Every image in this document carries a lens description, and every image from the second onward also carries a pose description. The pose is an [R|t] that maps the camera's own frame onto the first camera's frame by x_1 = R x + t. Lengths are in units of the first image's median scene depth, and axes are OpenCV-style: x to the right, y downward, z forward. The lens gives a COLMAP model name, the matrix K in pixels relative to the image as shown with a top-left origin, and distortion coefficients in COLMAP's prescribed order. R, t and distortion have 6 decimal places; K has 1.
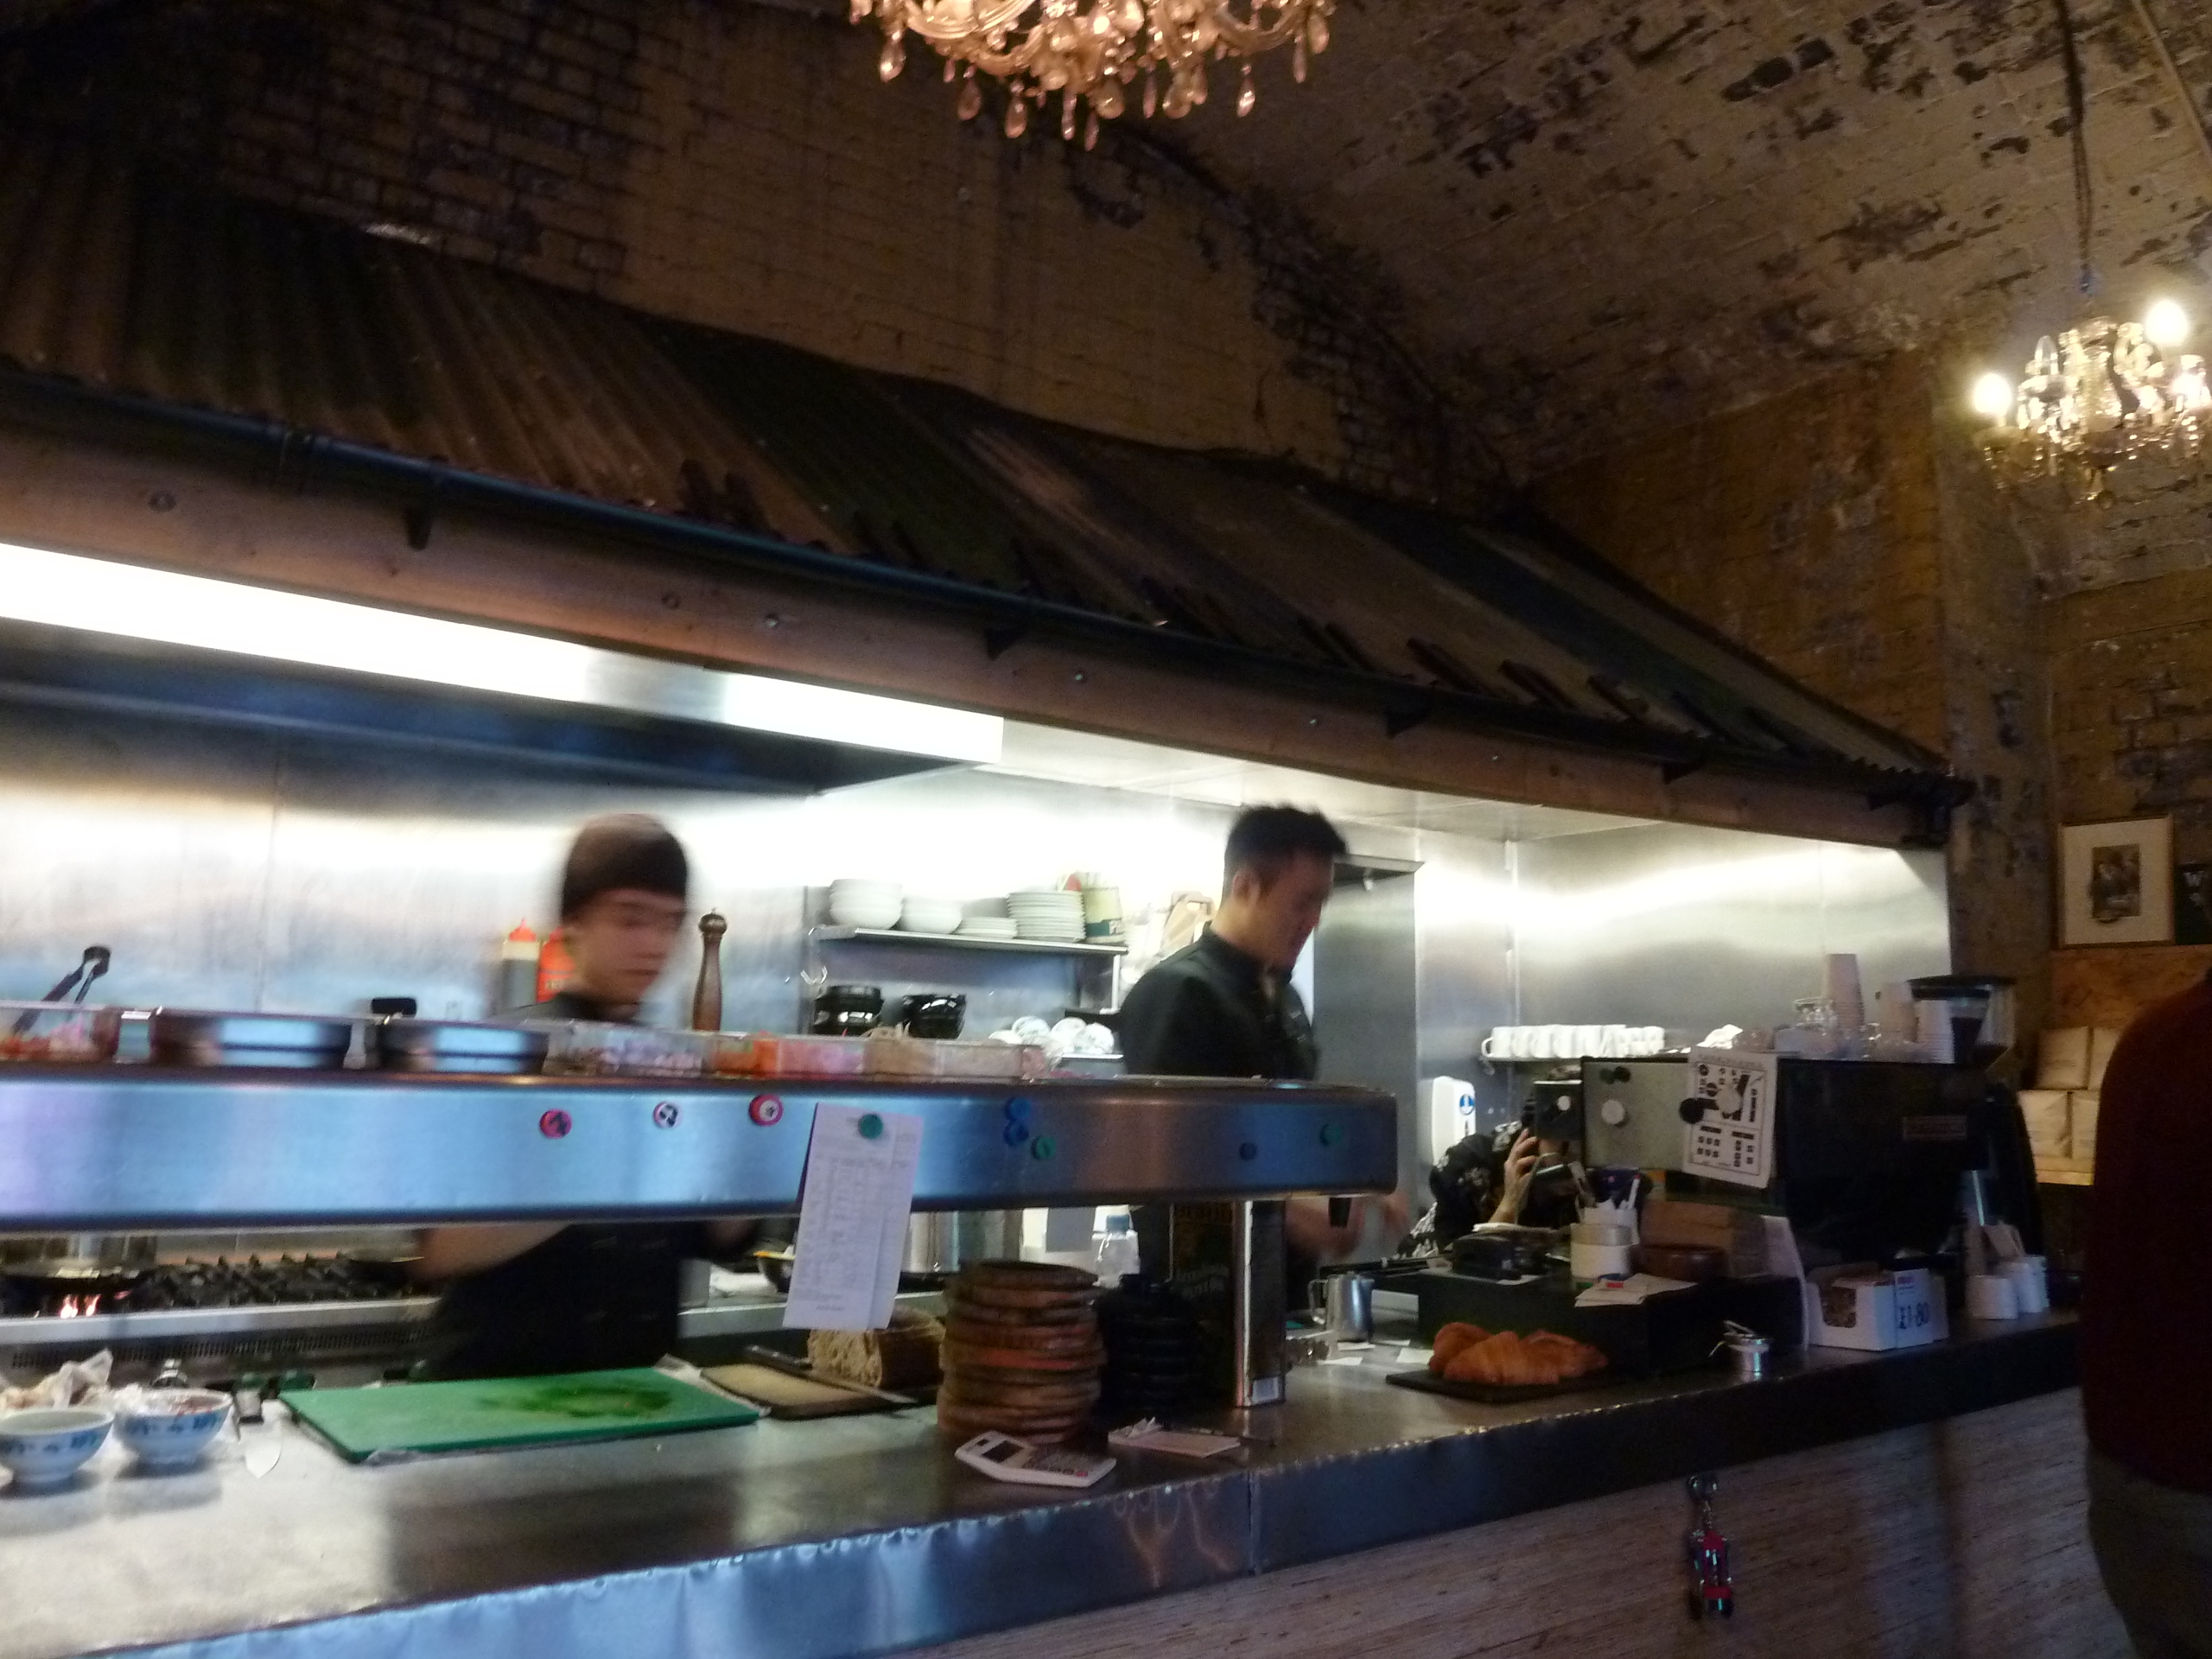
lens RADIAL K [[1613.9, 0, 1106.0], [0, 1613.9, 829.5], [0, 0, 1]] dist [0.001843, -0.042639]
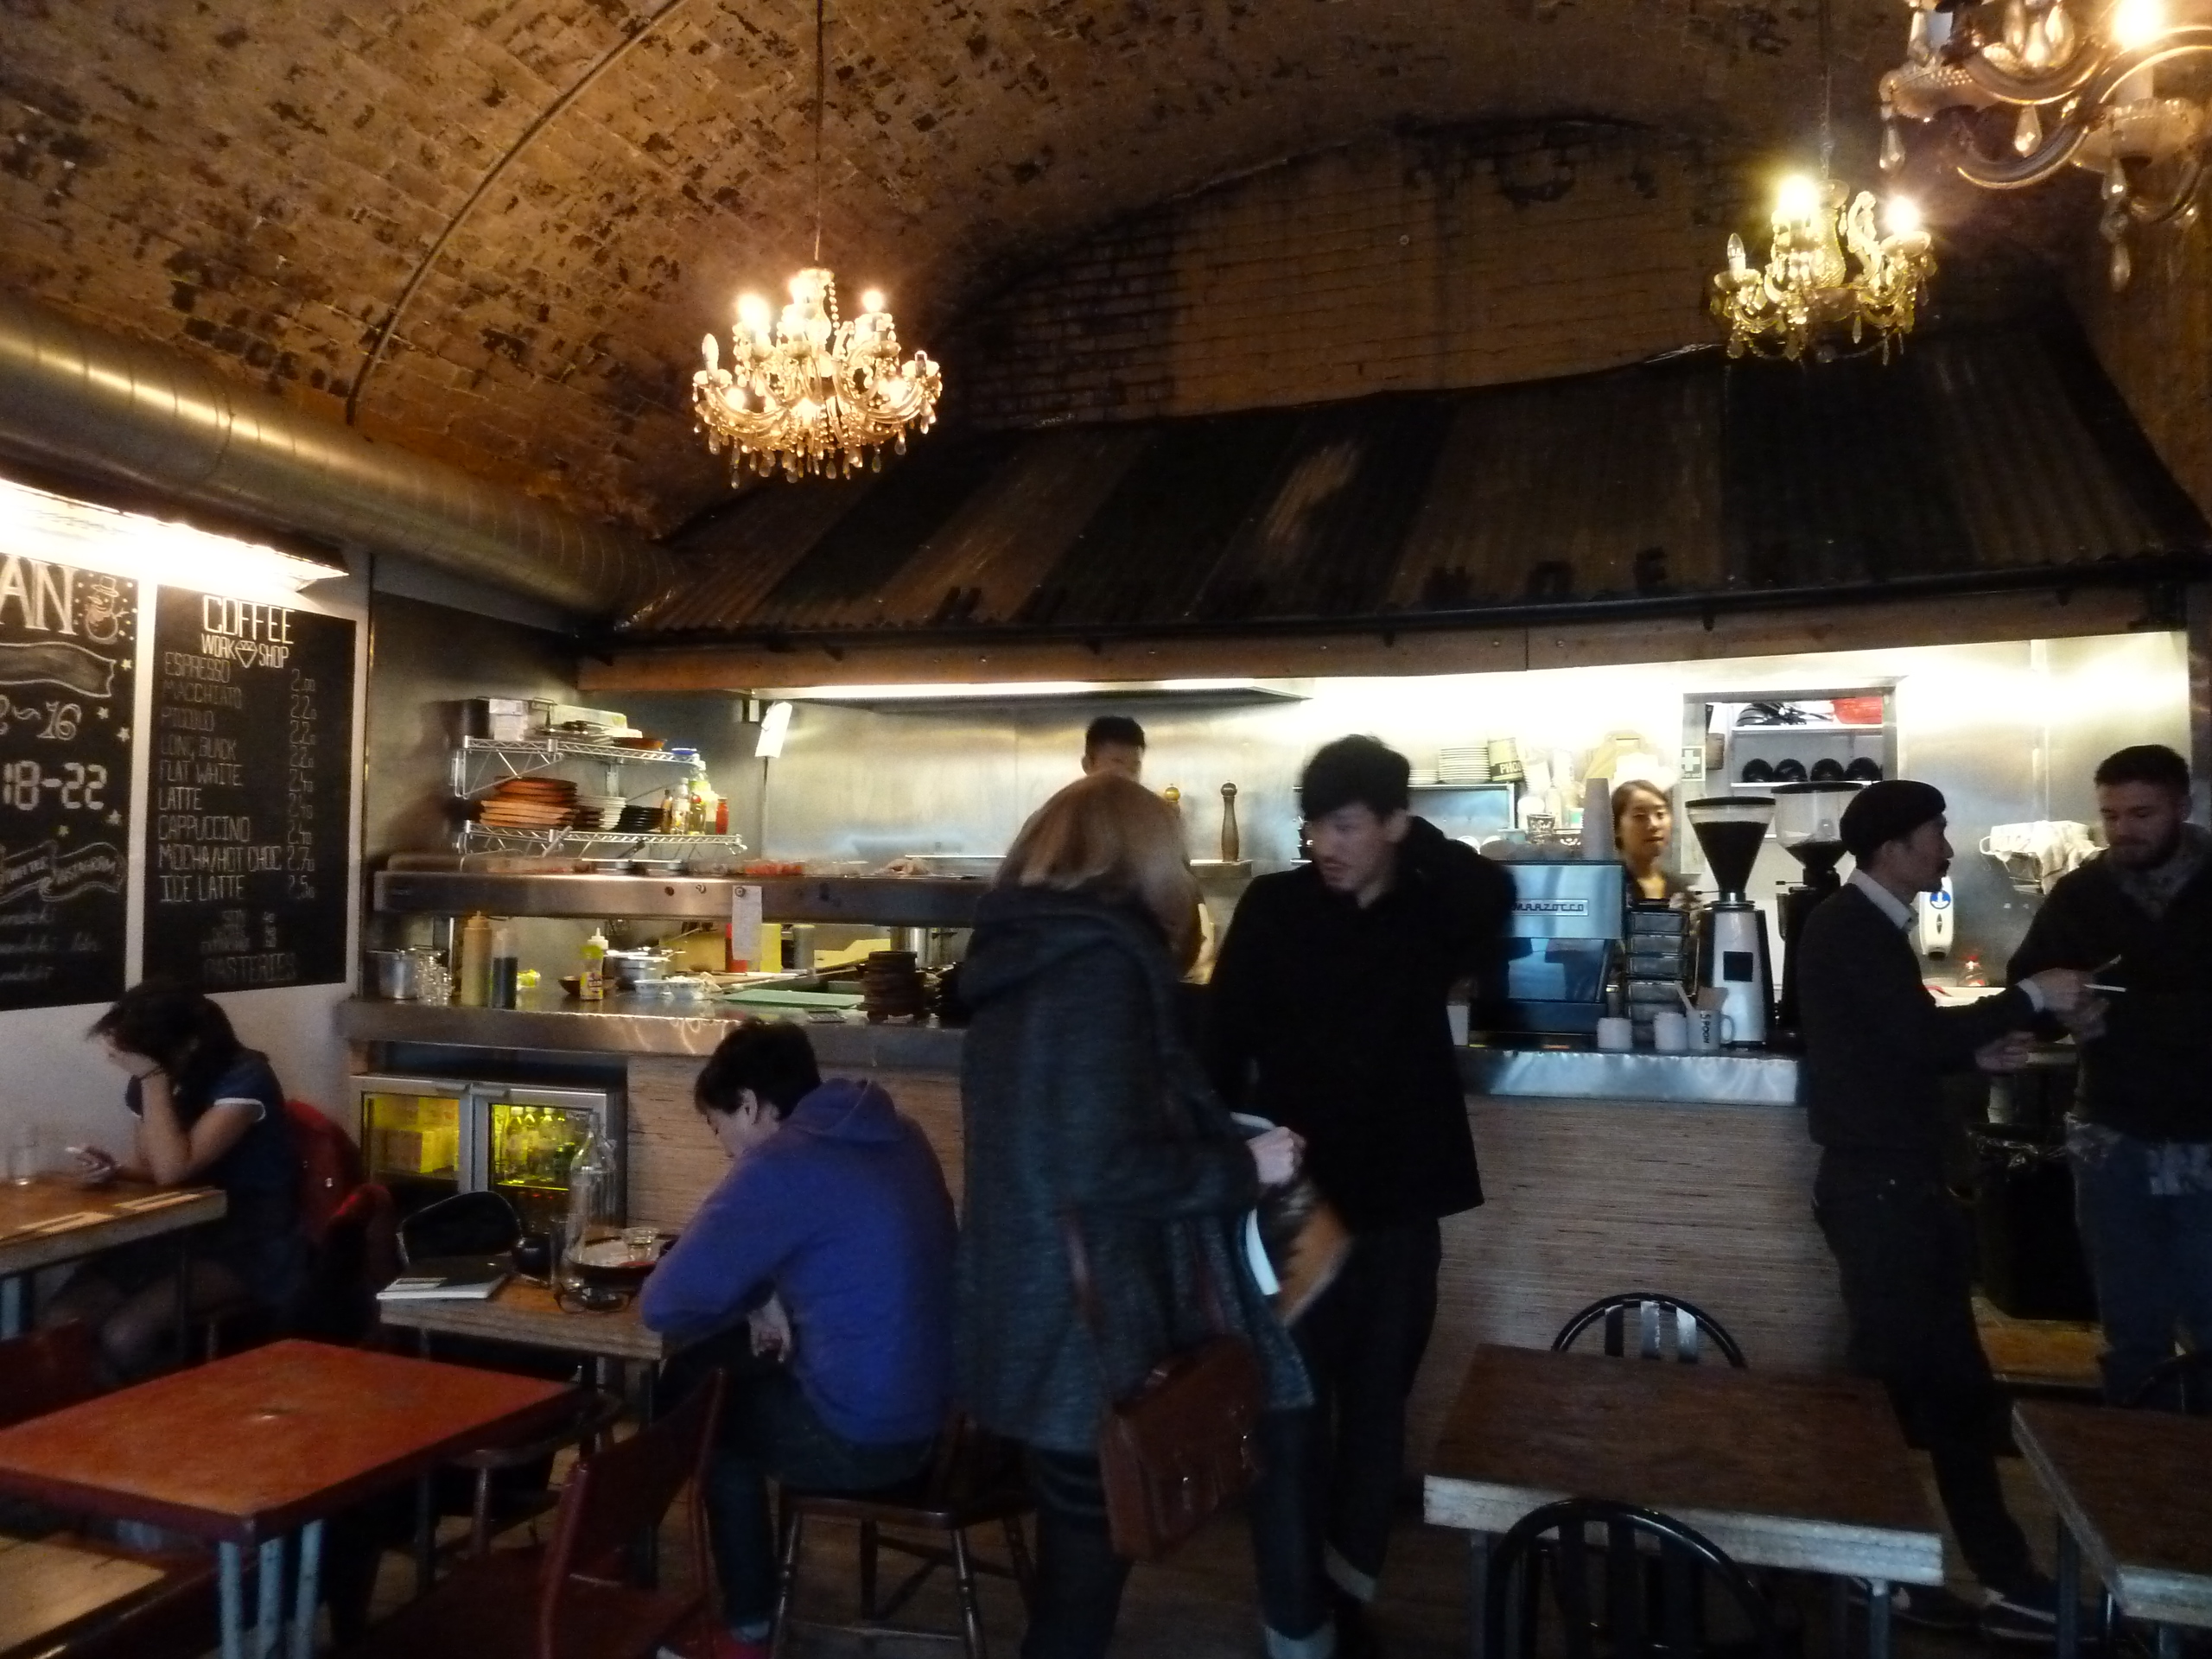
lens RADIAL K [[1613.9, 0, 1106.0], [0, 1613.9, 829.5], [0, 0, 1]] dist [0.001843, -0.042639]
pose [[0.609819, -0.041606, -0.791448, 0.933244], [0.126427, 0.990940, 0.045320, 0.007437], [0.782392, -0.127697, 0.609554, -0.106125]]
